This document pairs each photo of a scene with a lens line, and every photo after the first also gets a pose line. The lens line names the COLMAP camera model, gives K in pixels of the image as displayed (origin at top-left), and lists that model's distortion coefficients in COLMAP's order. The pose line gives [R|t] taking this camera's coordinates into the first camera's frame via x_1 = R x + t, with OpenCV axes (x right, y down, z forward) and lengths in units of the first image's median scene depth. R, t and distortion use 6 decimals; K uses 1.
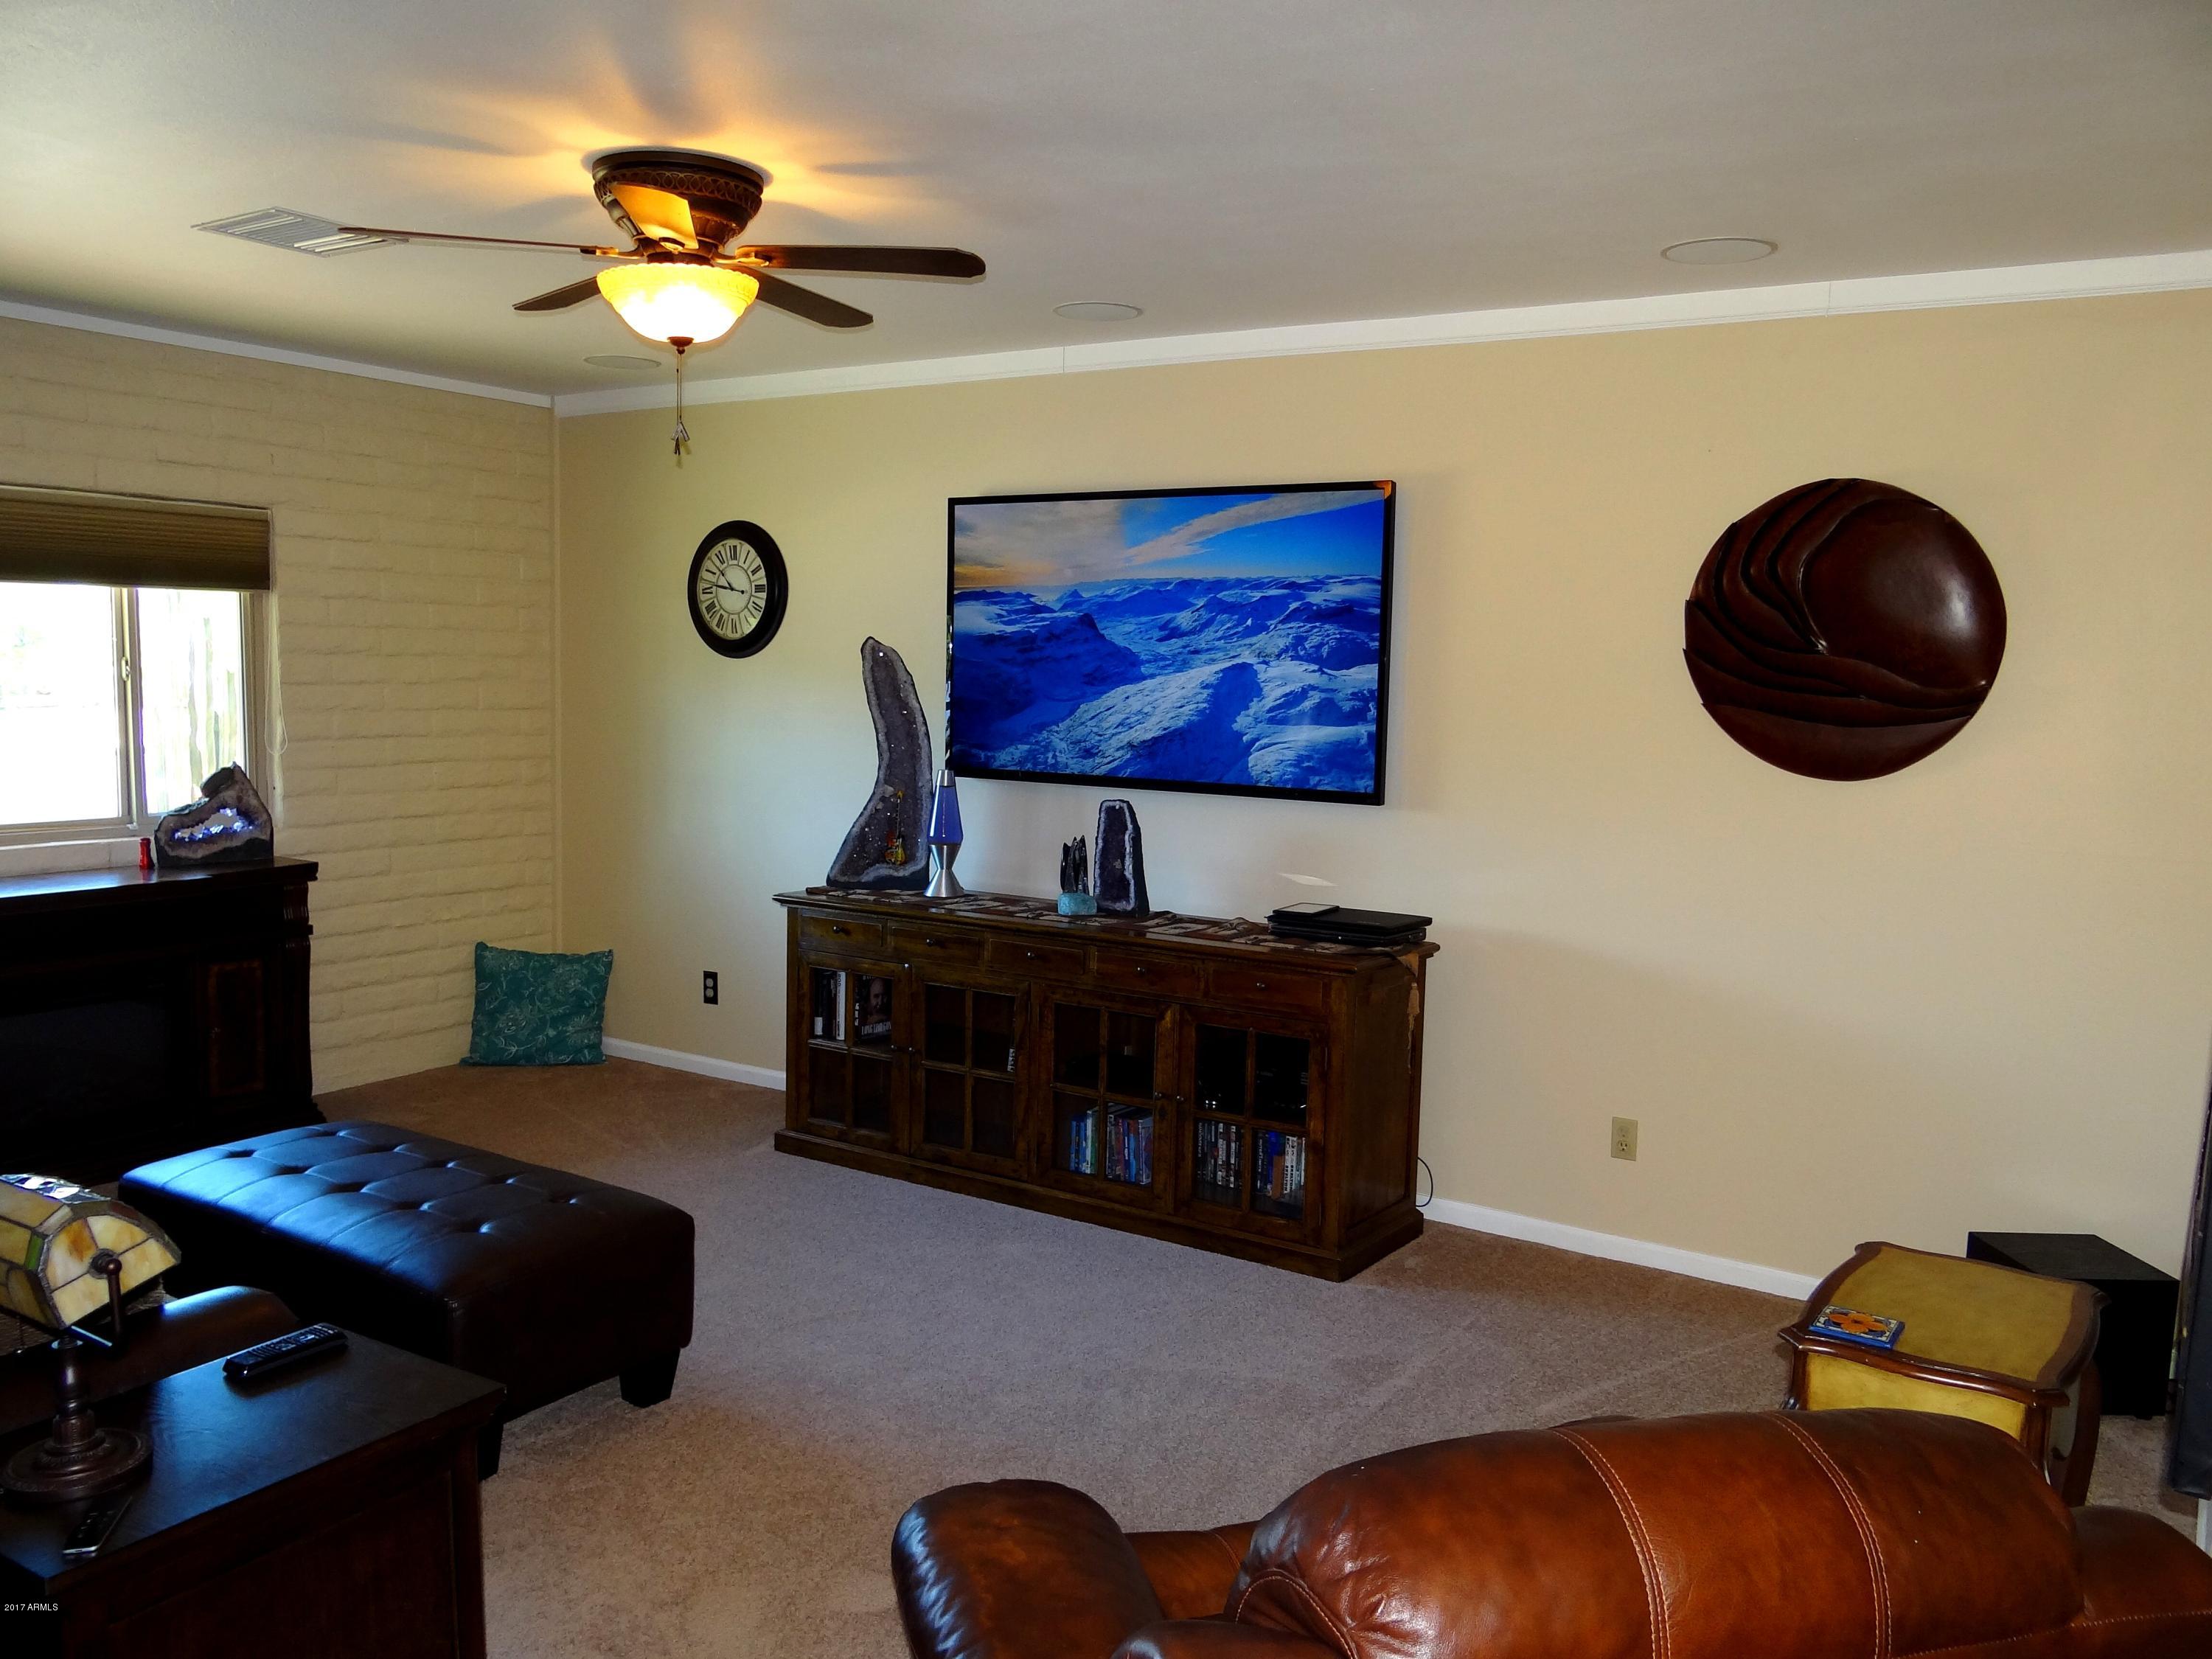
lens RADIAL K [[1749.9, 0, 1108.5], [0, 1749.9, 833.8], [0, 0, 1]] dist [-0.000391, -0.001192]
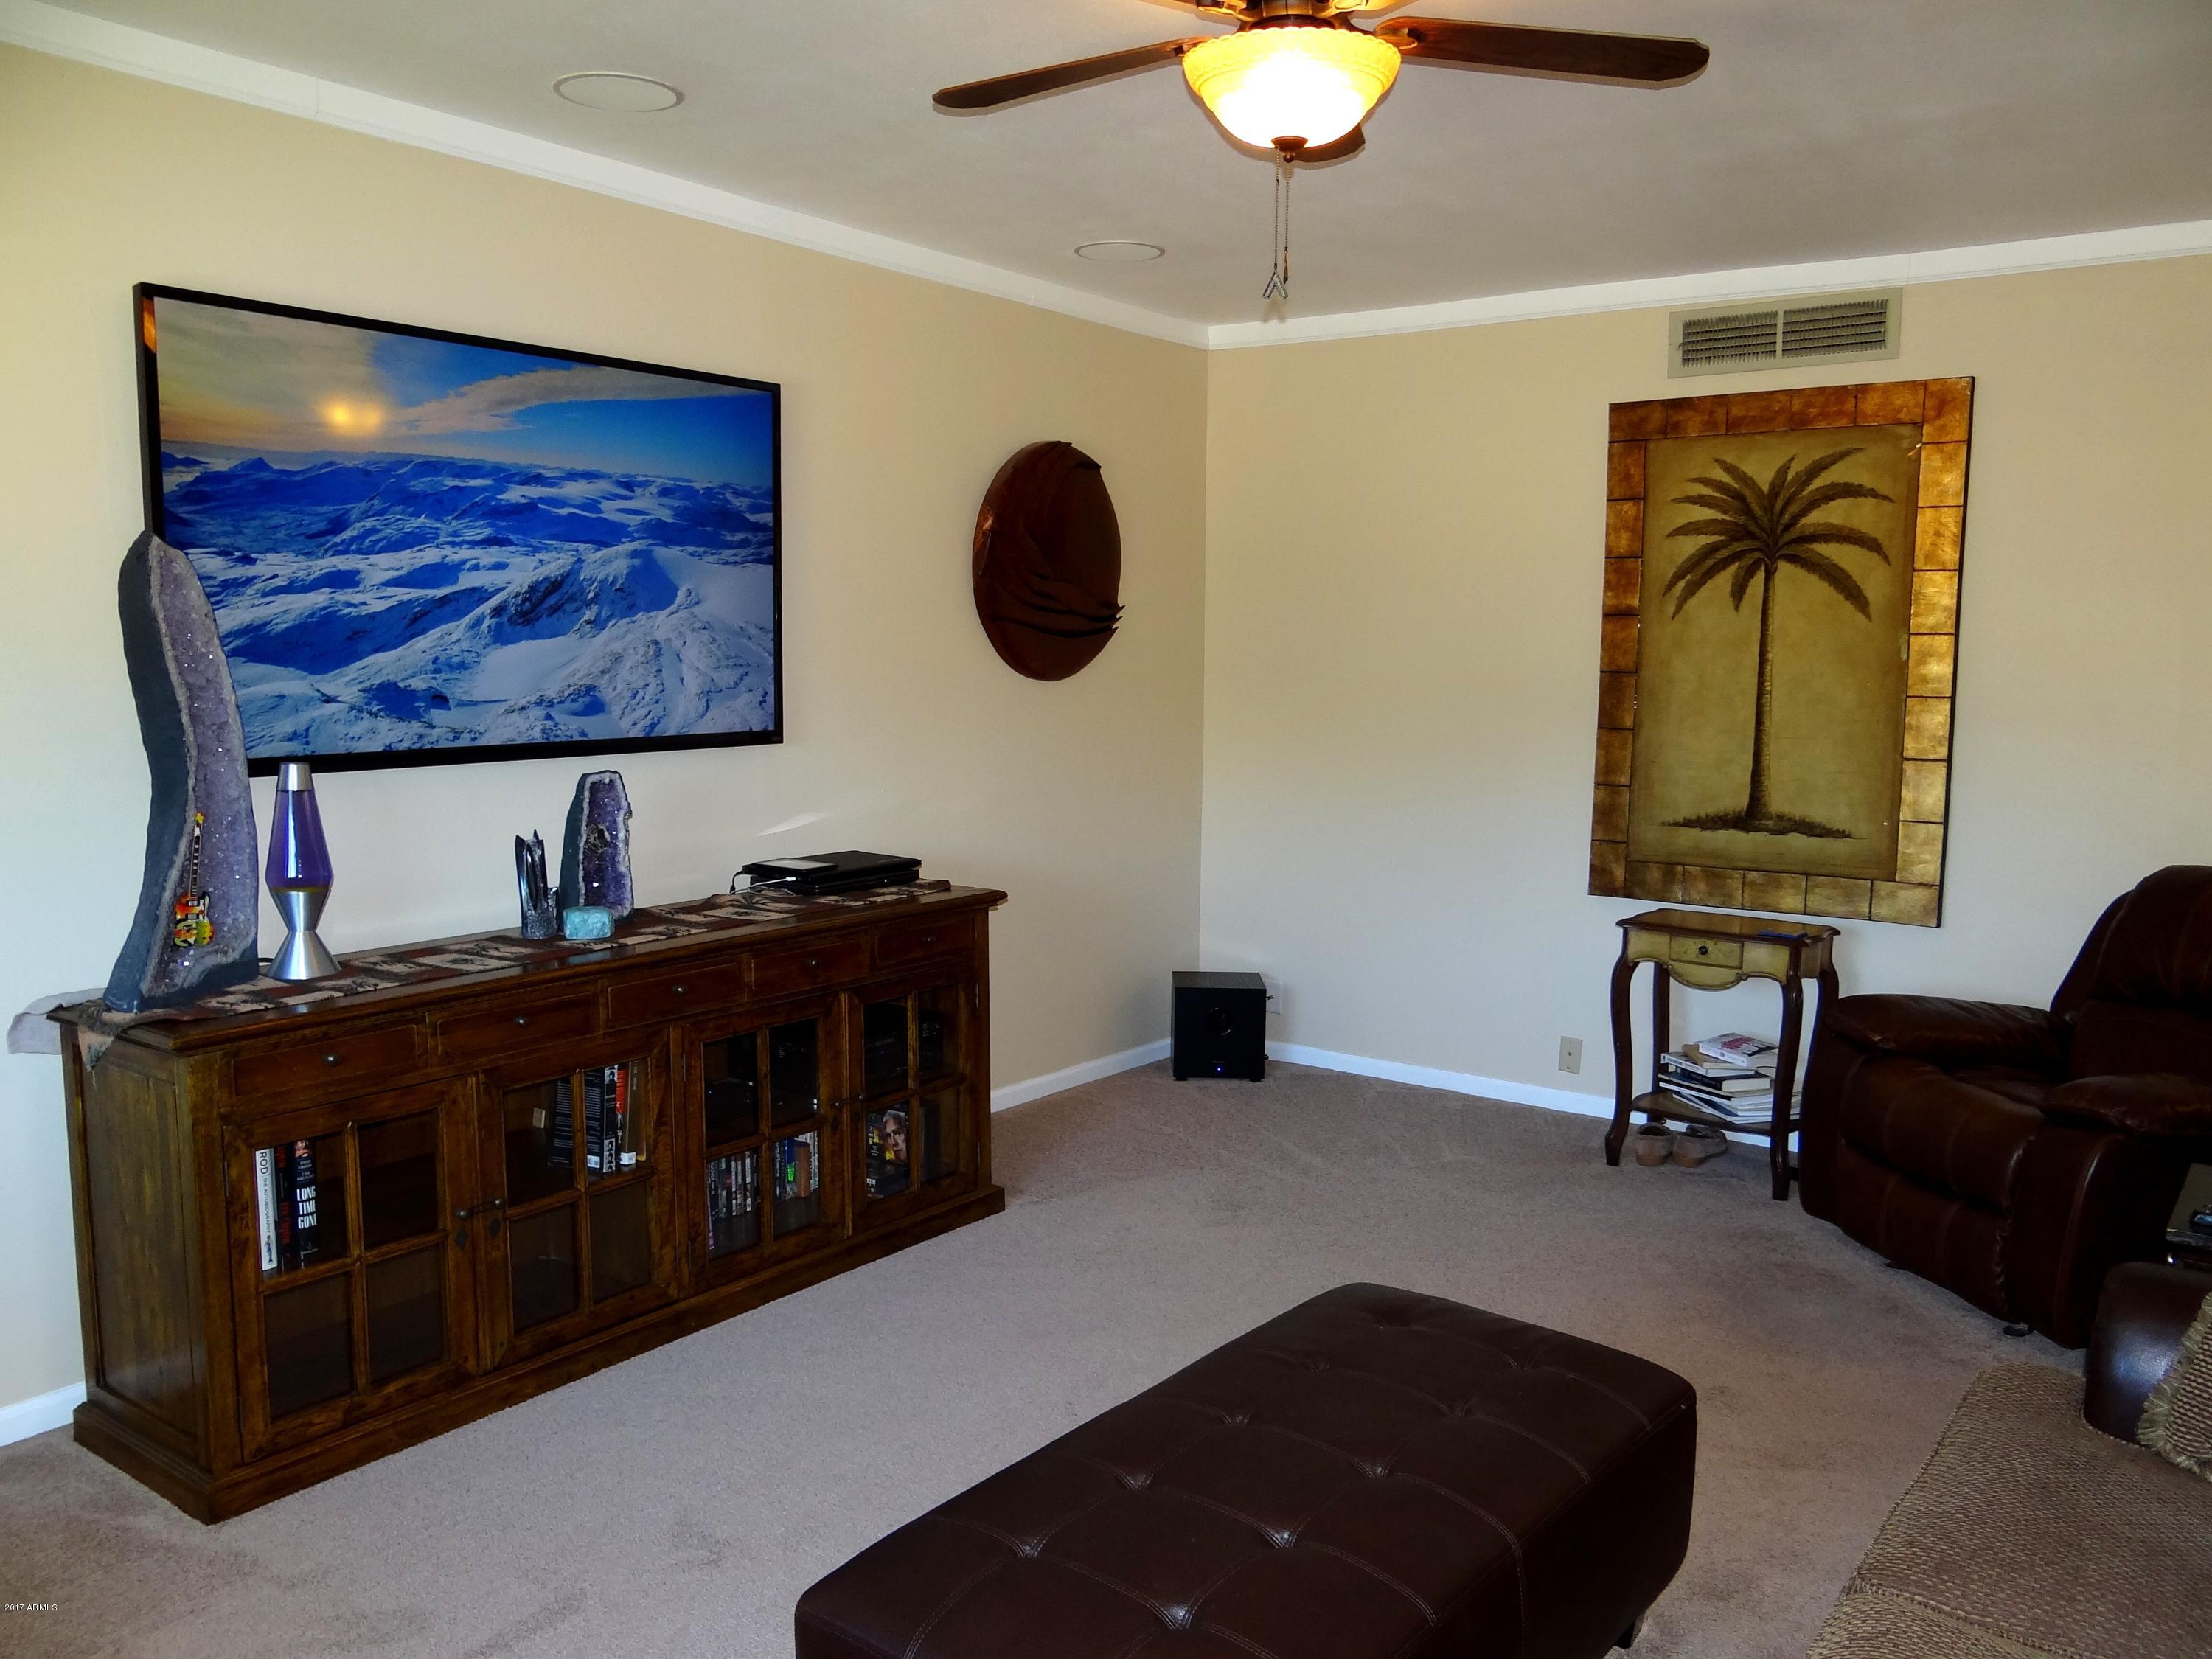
lens RADIAL K [[1749.9, 0, 1107.0], [0, 1749.9, 826.5], [0, 0, 1]] dist [-0.000391, -0.001192]
pose [[0.071586, -0.151143, 0.985916, -0.698997], [0.085659, 0.985732, 0.144895, -0.083090], [-0.993749, 0.074080, 0.083511, 0.722221]]
